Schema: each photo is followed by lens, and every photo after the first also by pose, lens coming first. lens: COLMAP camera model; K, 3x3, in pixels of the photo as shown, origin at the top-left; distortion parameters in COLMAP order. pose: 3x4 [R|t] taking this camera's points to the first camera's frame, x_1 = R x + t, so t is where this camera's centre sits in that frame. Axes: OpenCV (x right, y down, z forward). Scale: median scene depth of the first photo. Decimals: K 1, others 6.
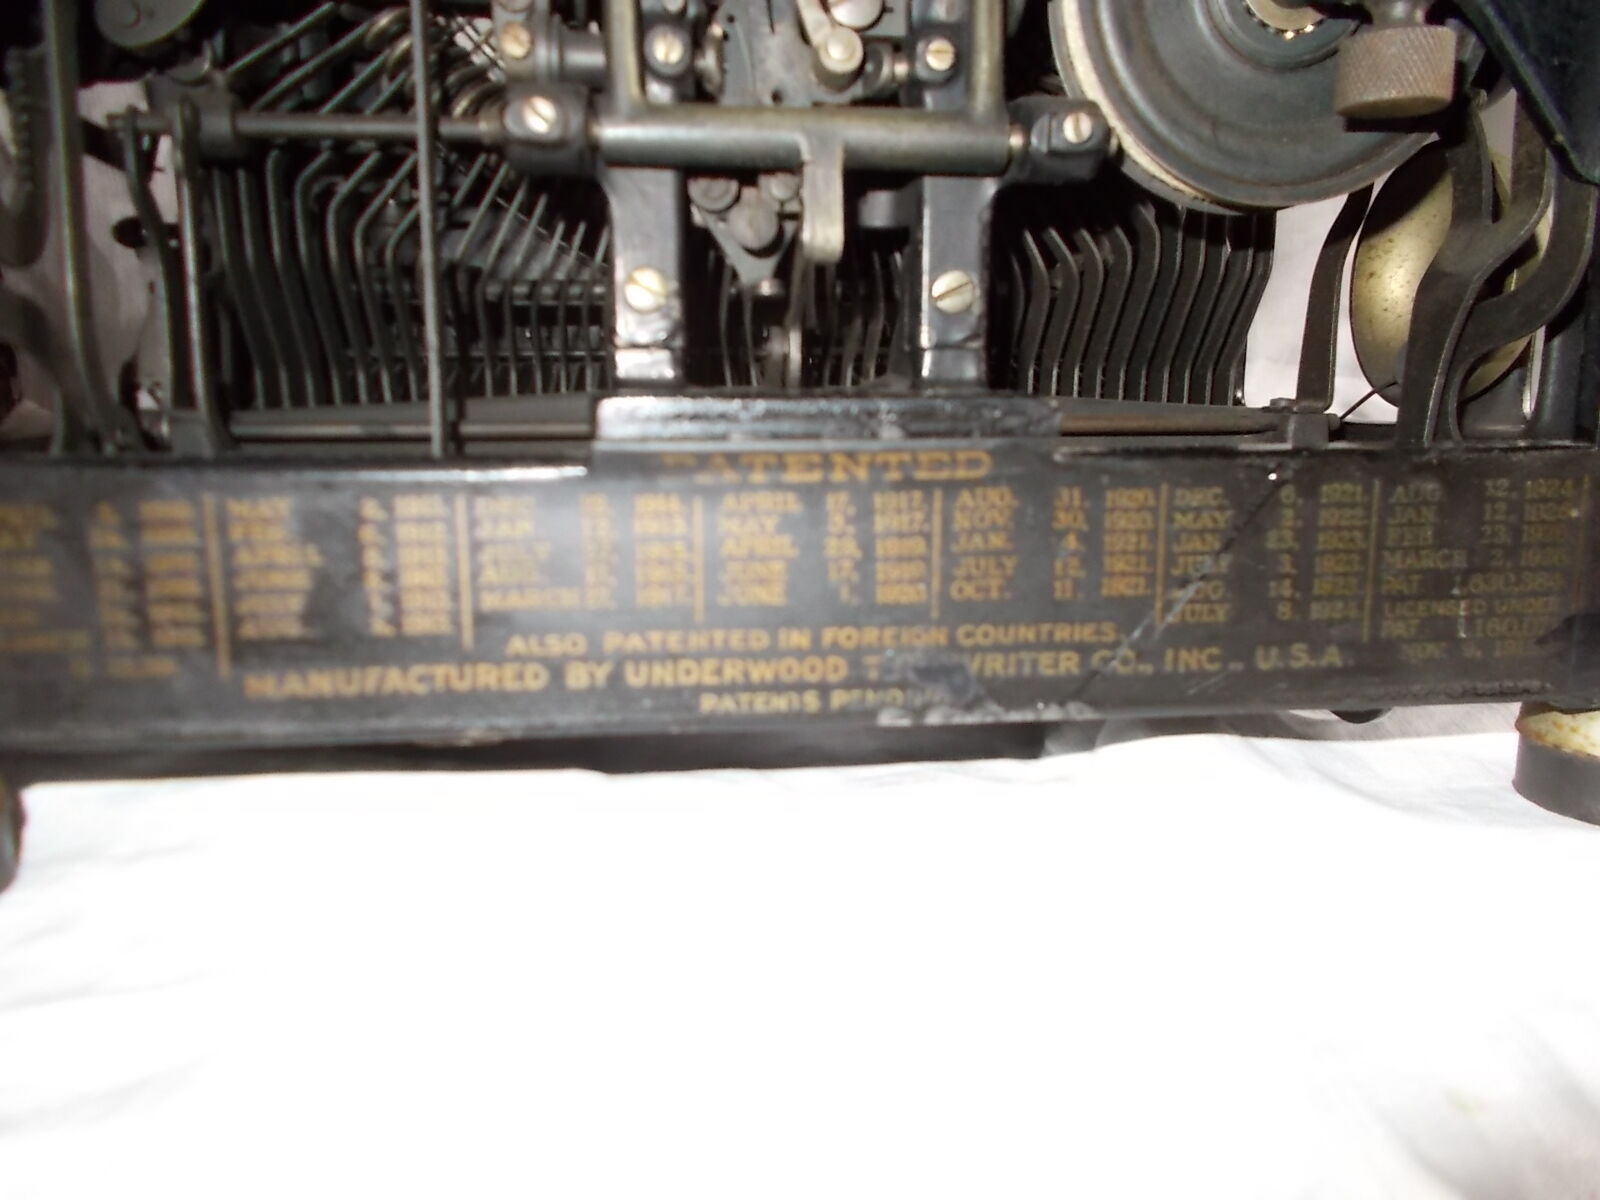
lens RADIAL K [[1212.2, 0, 797.8], [0, 1212.2, 603.3], [0, 0, 1]] dist [0.013686, -0.002152]
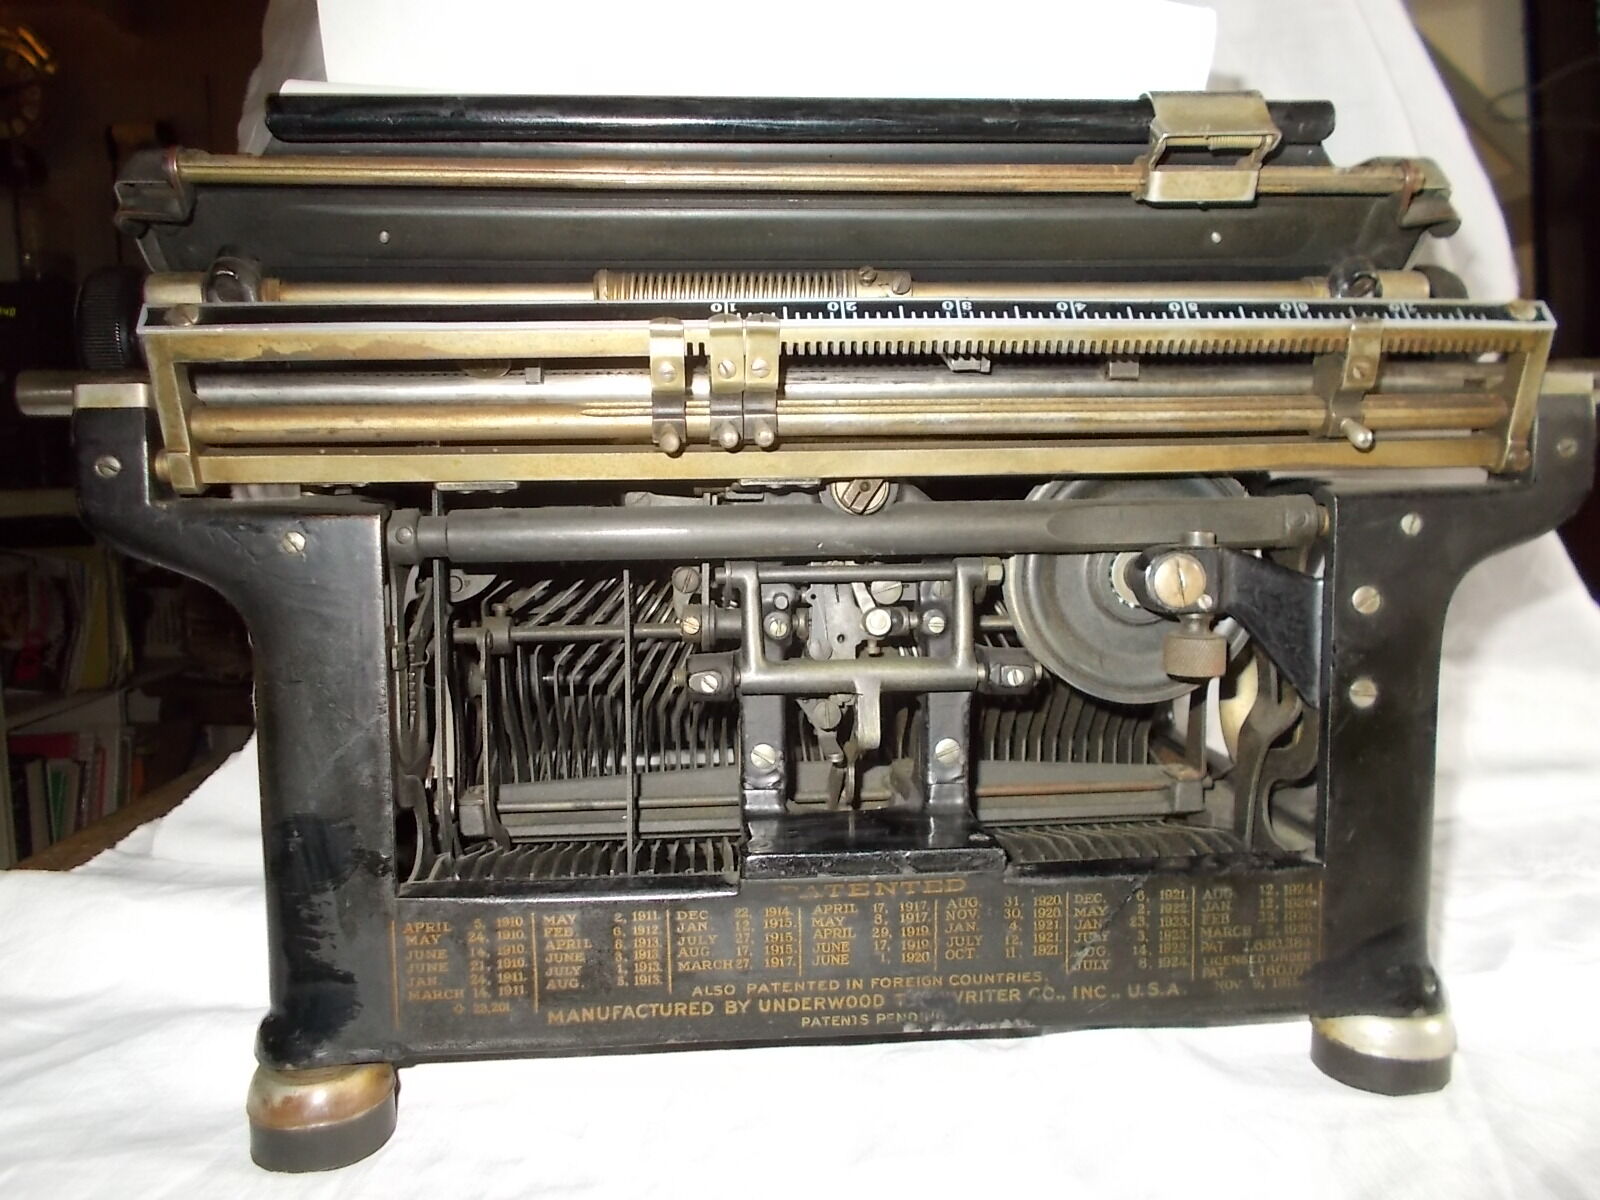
lens RADIAL K [[1208.8, 0, 800.0], [0, 1208.8, 600.0], [0, 0, 1]] dist [0.018875, -0.001648]
pose [[0.999508, -0.006673, -0.030635, -0.023509], [0.004333, 0.997112, -0.075816, -0.379362], [0.031052, 0.075646, 0.996651, -0.754844]]
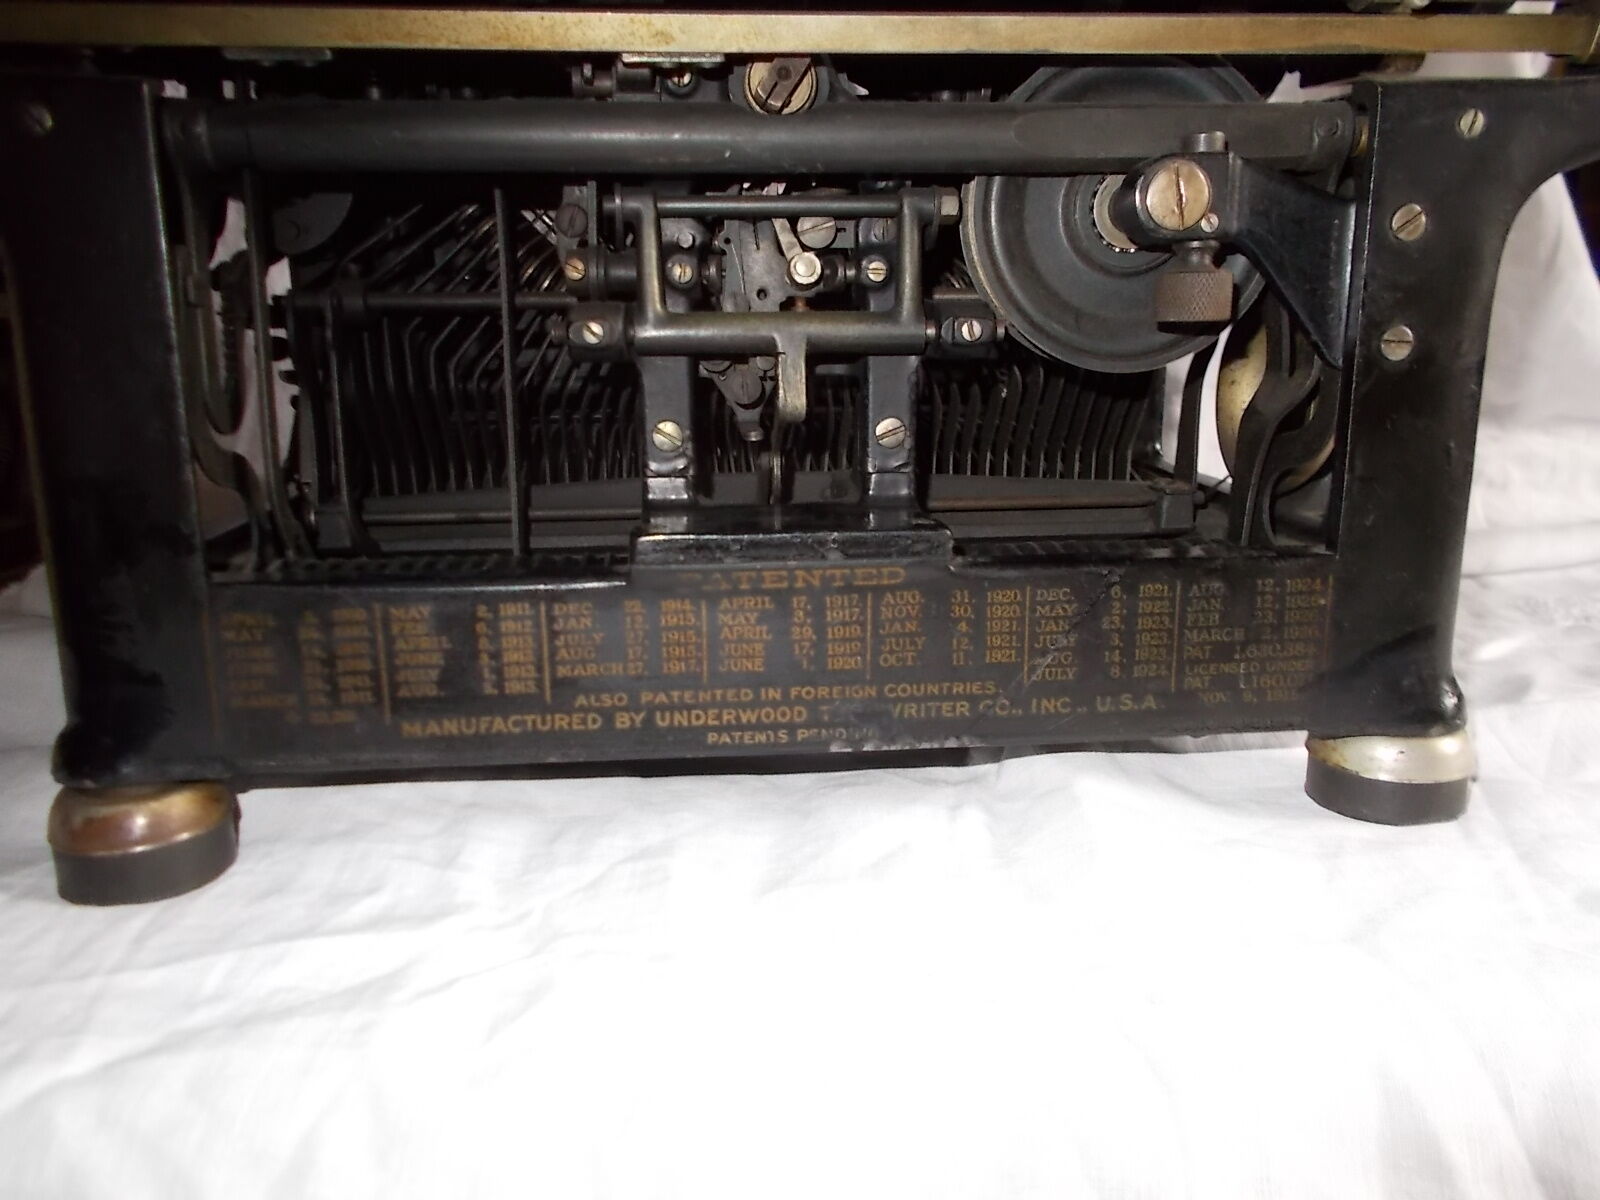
lens RADIAL K [[1212.0, 0, 800.0], [0, 1212.0, 600.0], [0, 0, 1]] dist [0.007013, 0.001194]
pose [[0.999767, -0.001511, -0.021527, 0.061972], [0.002534, 0.998866, 0.047551, -0.148802], [0.021431, -0.047595, 0.998637, -0.433249]]
